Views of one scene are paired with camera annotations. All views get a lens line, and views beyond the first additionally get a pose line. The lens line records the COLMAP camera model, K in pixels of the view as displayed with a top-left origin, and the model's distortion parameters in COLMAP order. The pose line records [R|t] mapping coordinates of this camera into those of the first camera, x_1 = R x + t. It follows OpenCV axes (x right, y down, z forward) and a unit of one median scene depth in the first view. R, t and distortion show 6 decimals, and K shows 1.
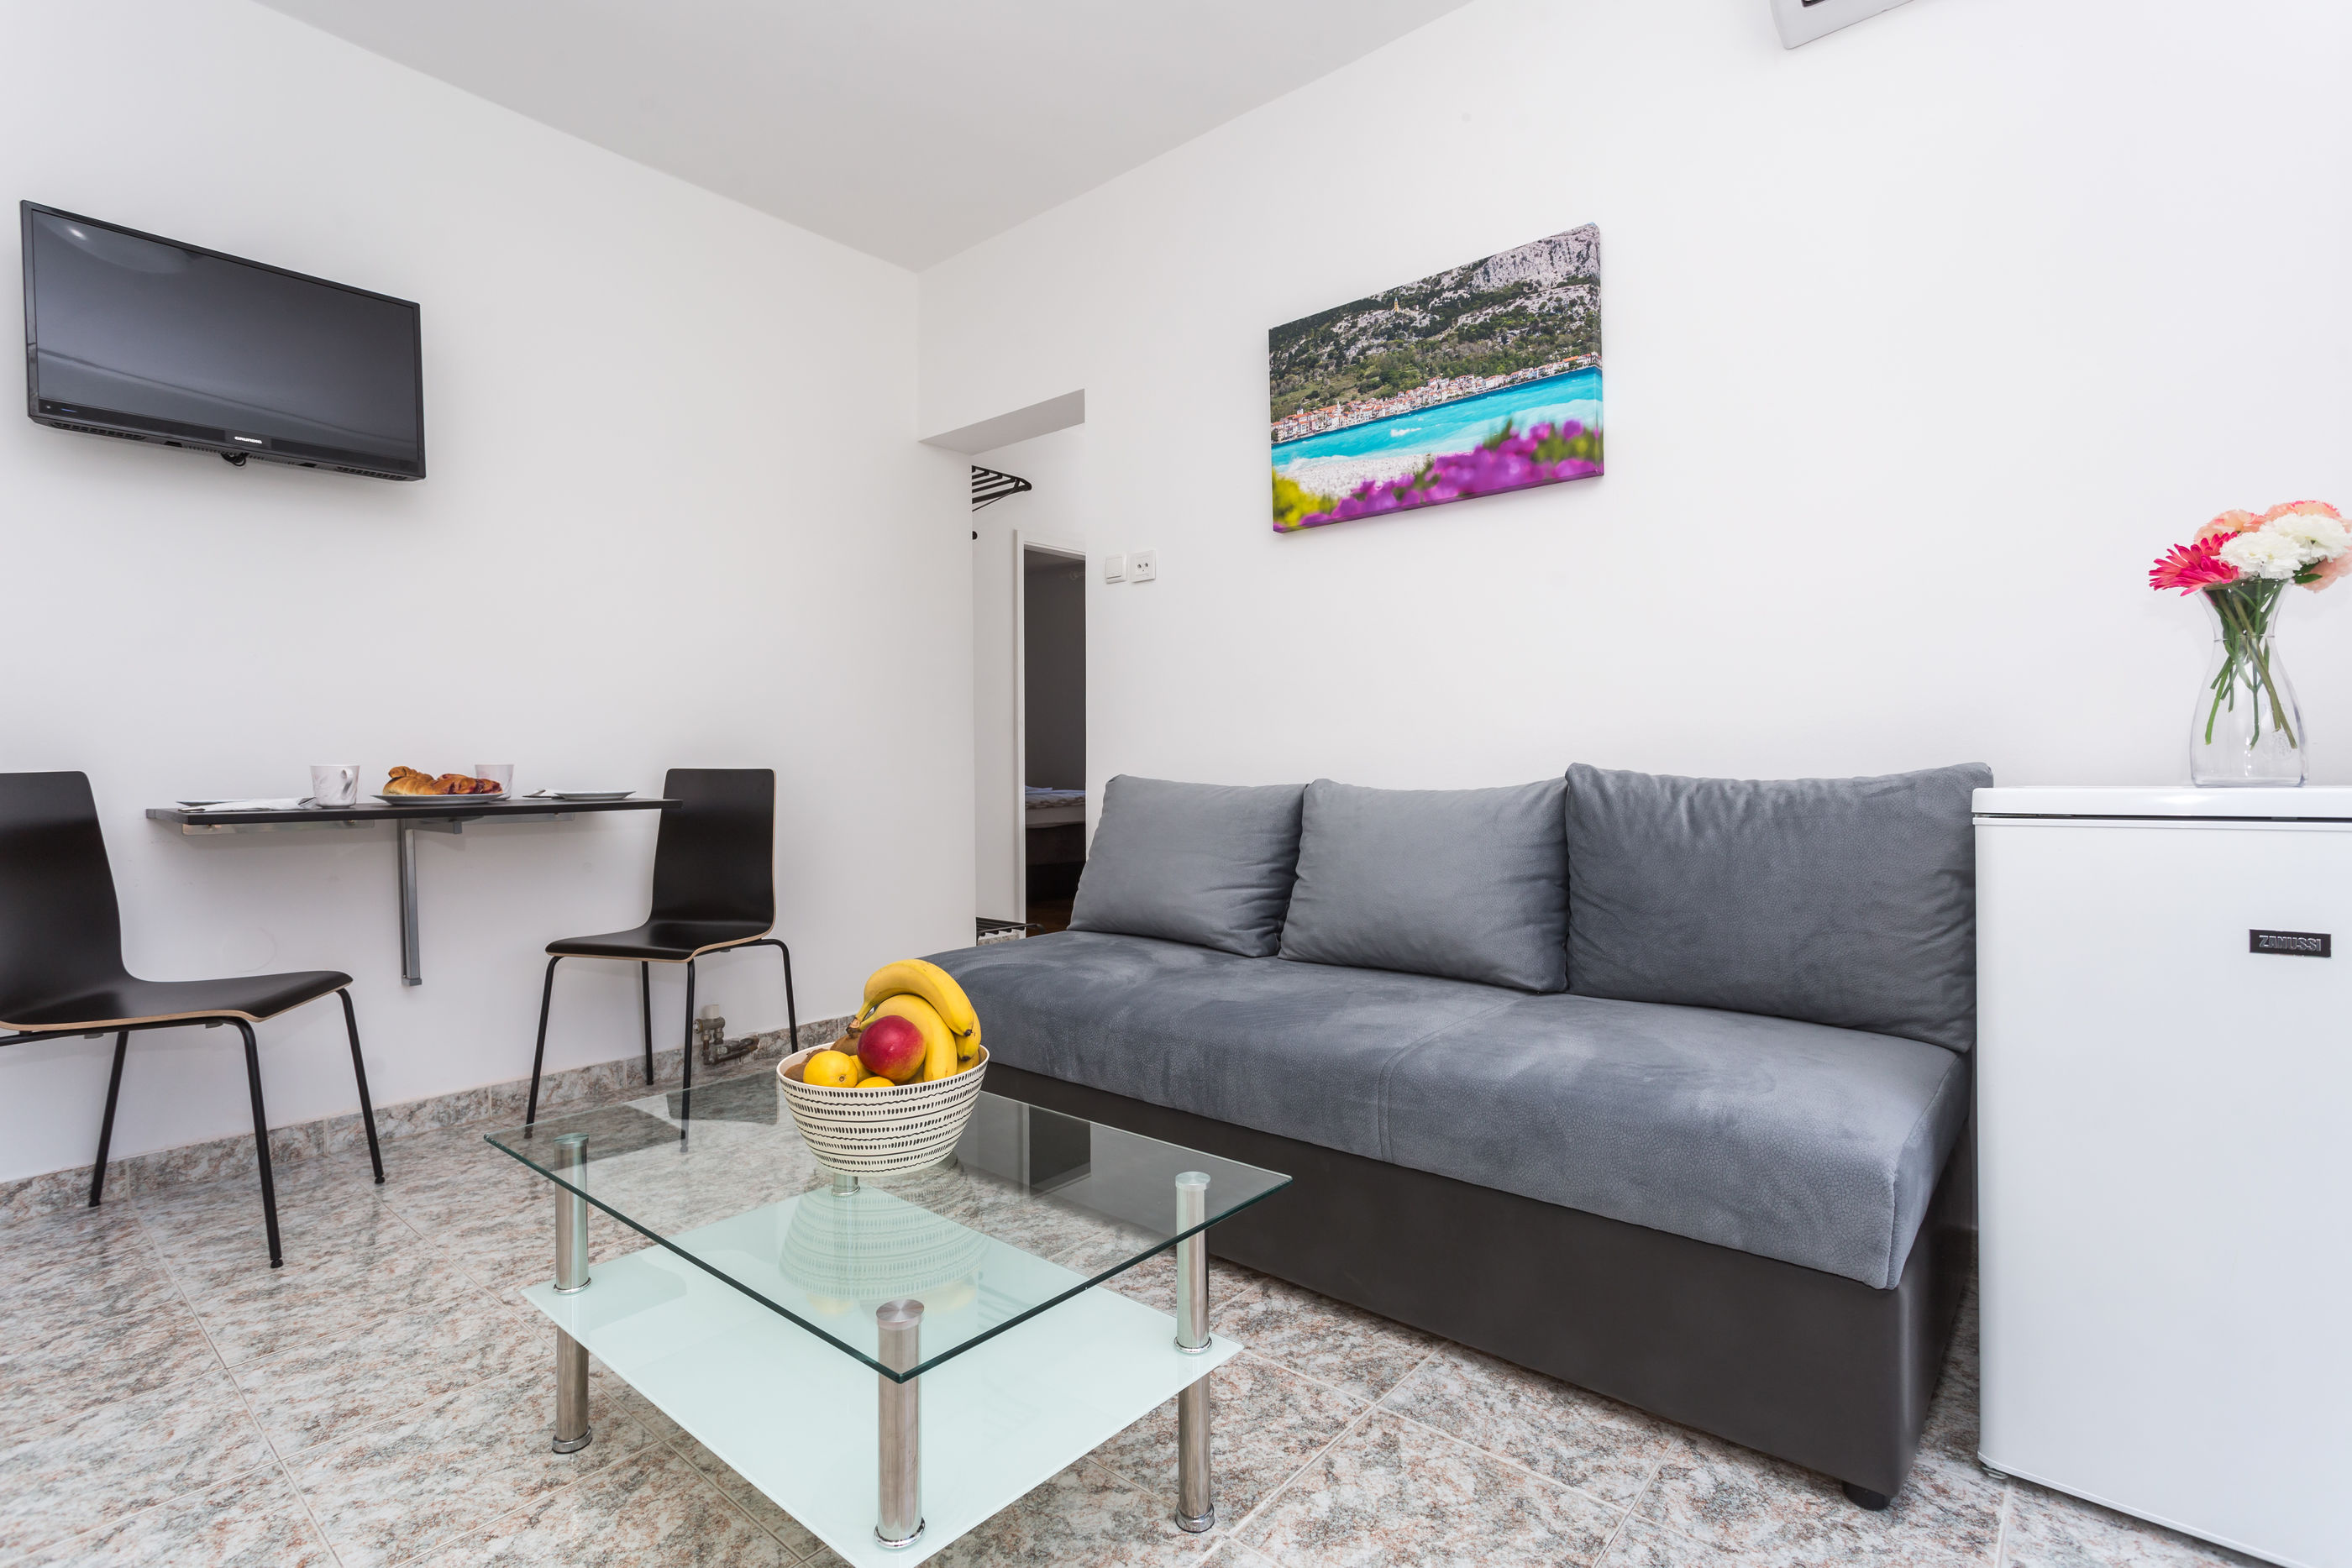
lens RADIAL K [[1126.0, 0, 1174.3], [0, 1126.0, 779.9], [0, 0, 1]] dist [0.008689, -0.000289]
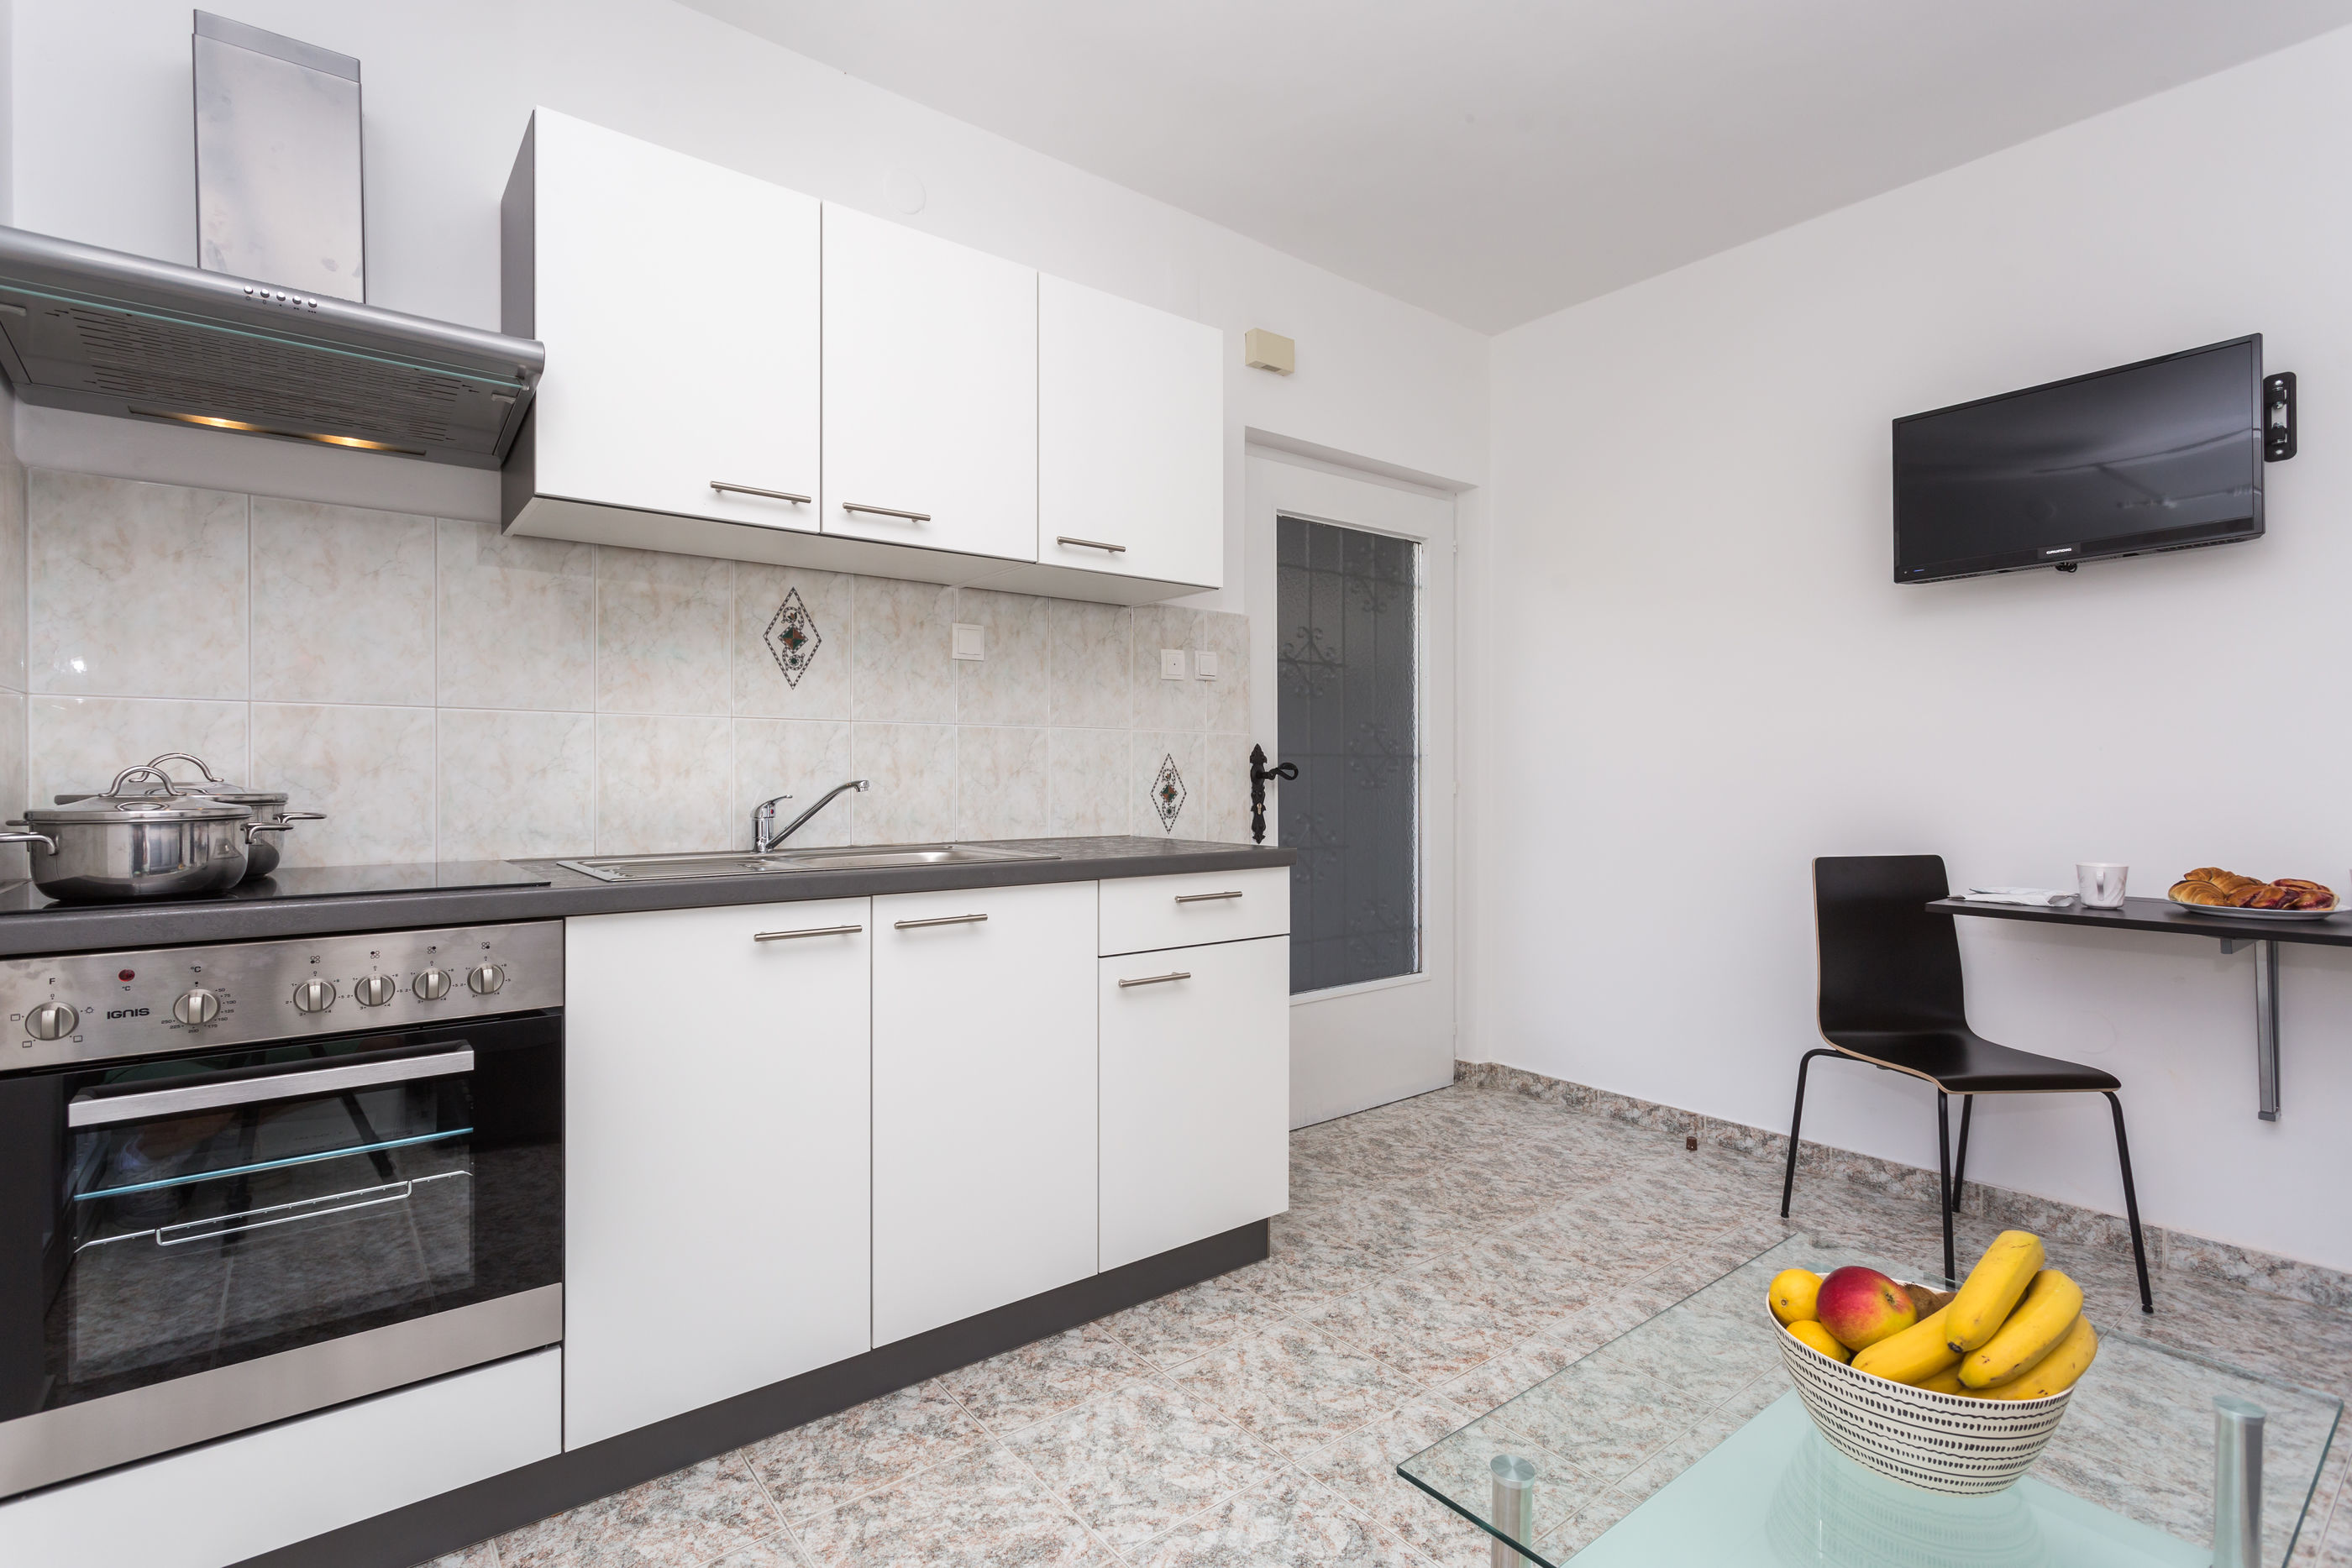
lens RADIAL K [[1126.0, 0, 1154.4], [0, 1126.0, 765.3], [0, 0, 1]] dist [0.008689, -0.000289]
pose [[-0.187700, -0.001181, -0.982226, 0.373887], [-0.014883, 0.999888, 0.001642, -0.085370], [0.982114, 0.014927, -0.187697, 0.355637]]
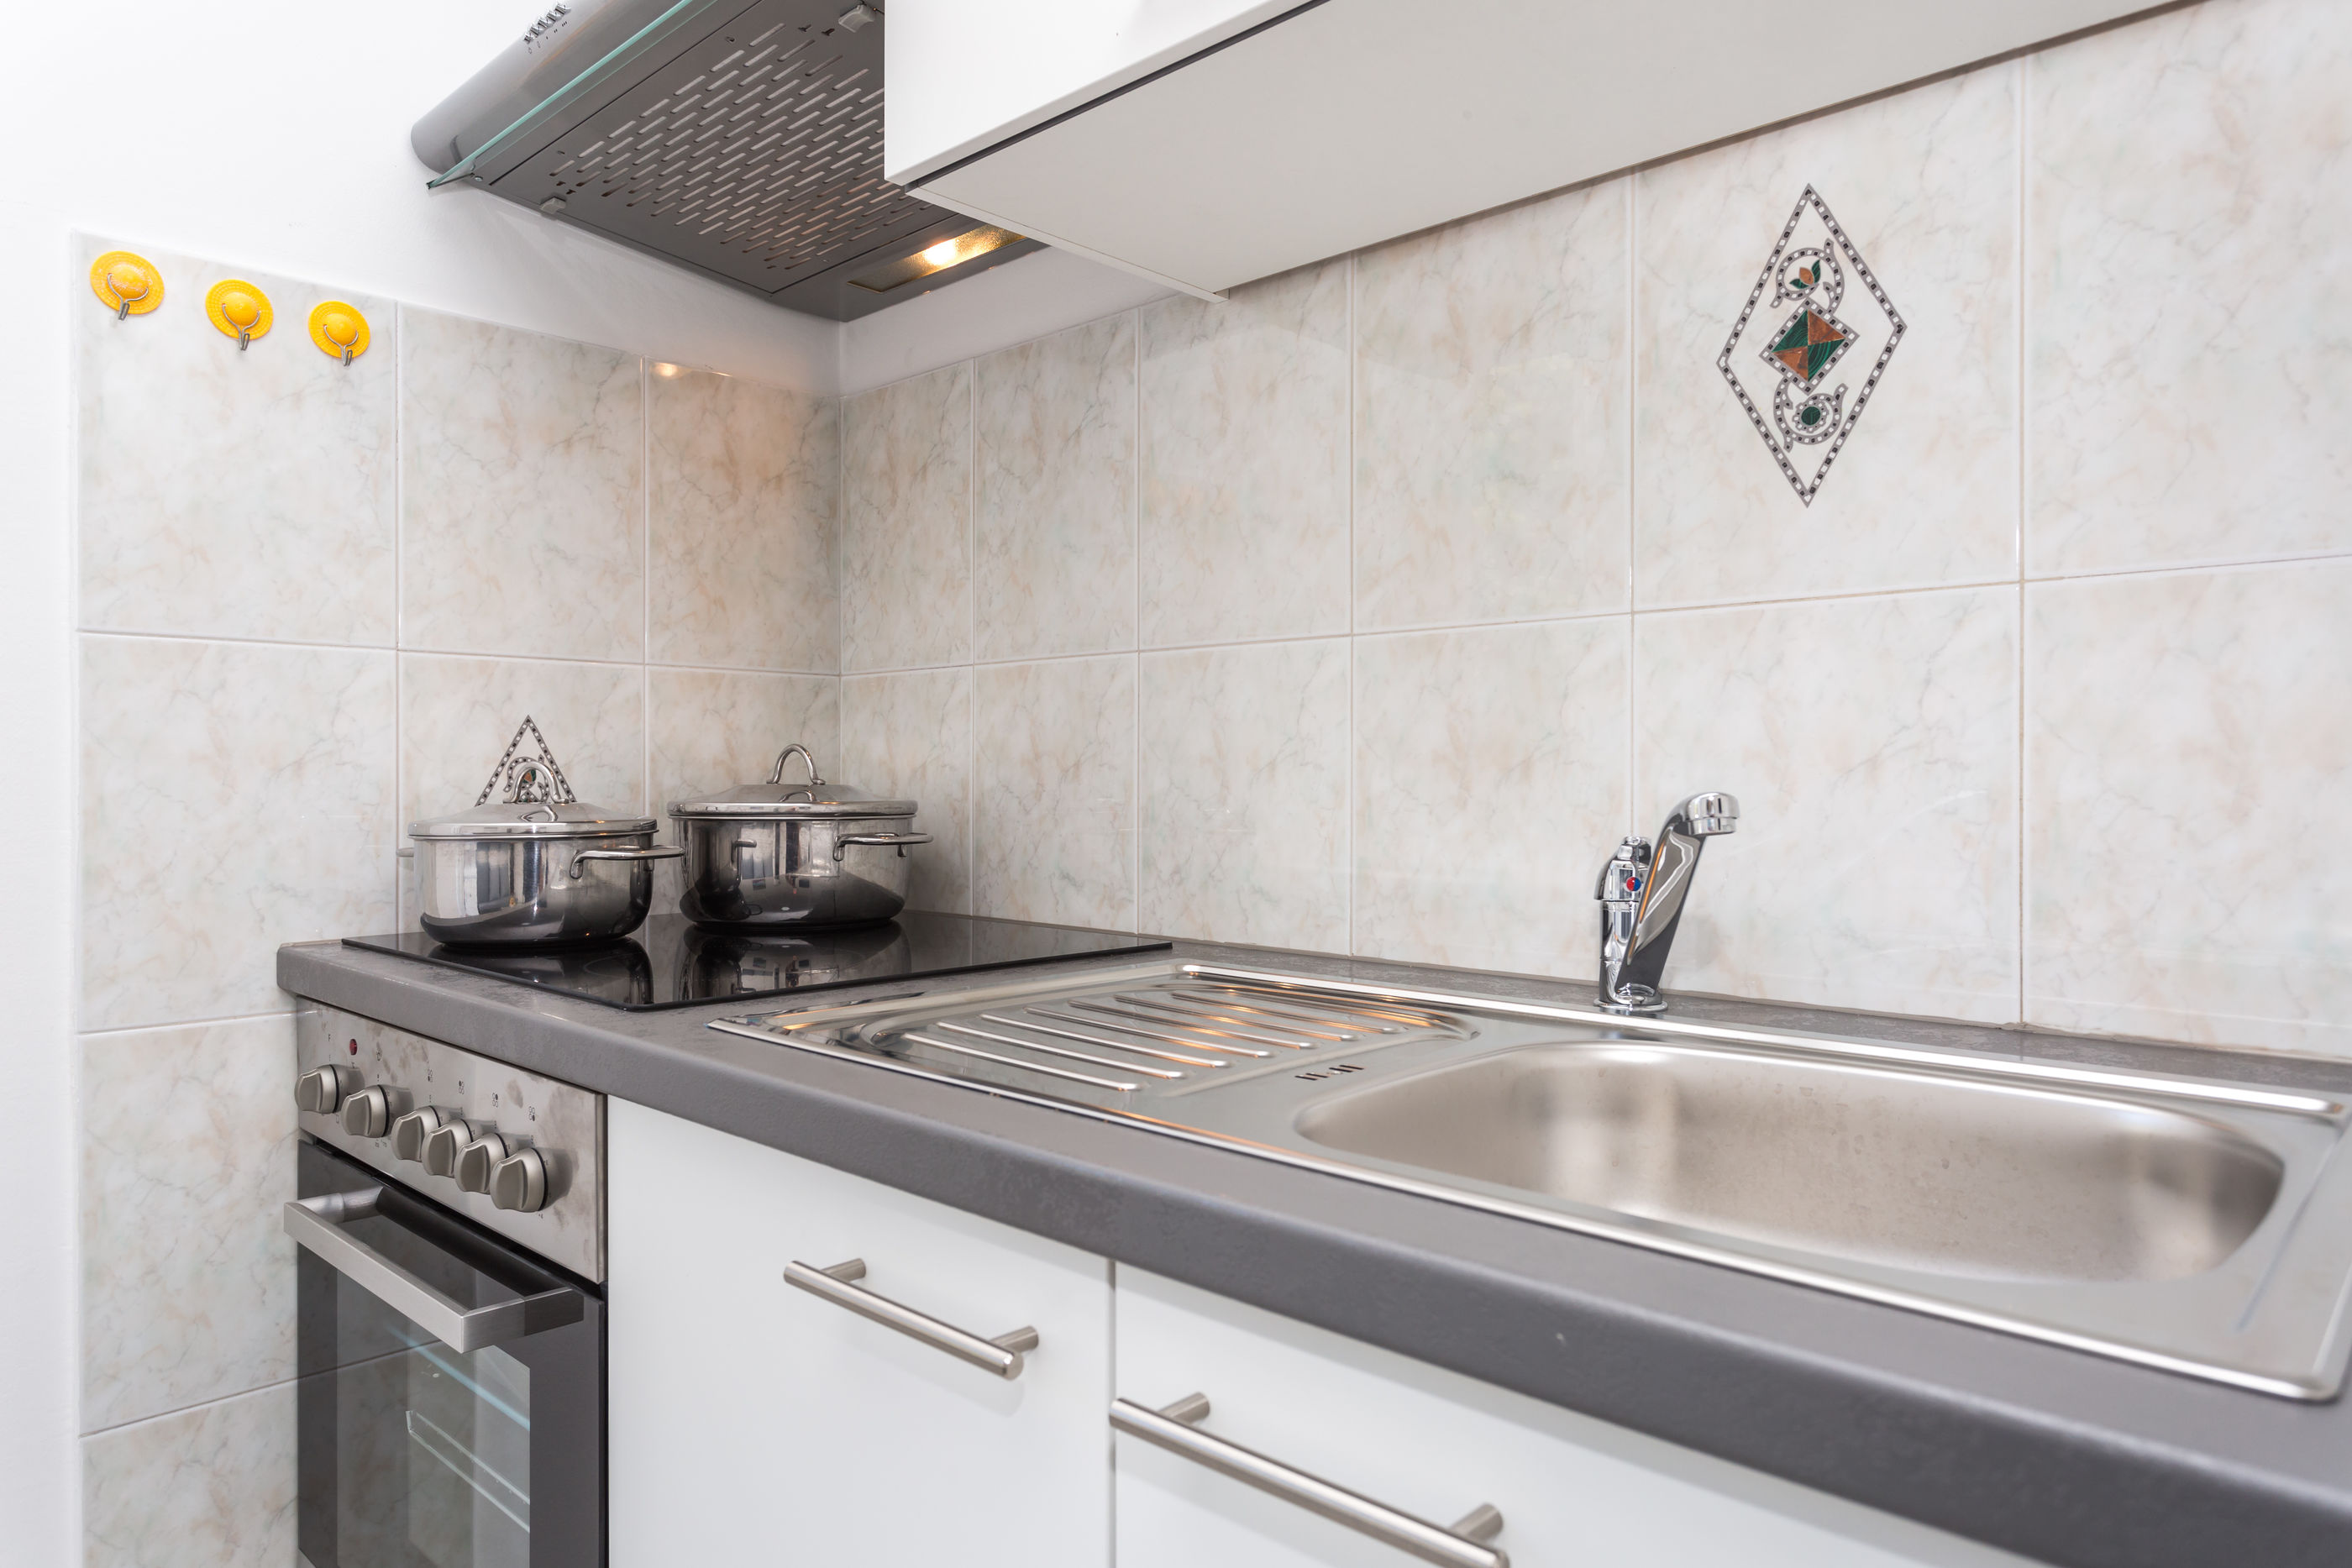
lens RADIAL K [[1453.2, 0, 1178.1], [0, 1453.2, 780.4], [0, 0, 1]] dist [-0.015188, 0.002573]
pose [[-0.999608, 0.004318, 0.027665, -0.349434], [0.004752, 0.999866, 0.015651, -0.076090], [-0.027593, 0.015776, -0.999495, 0.271263]]
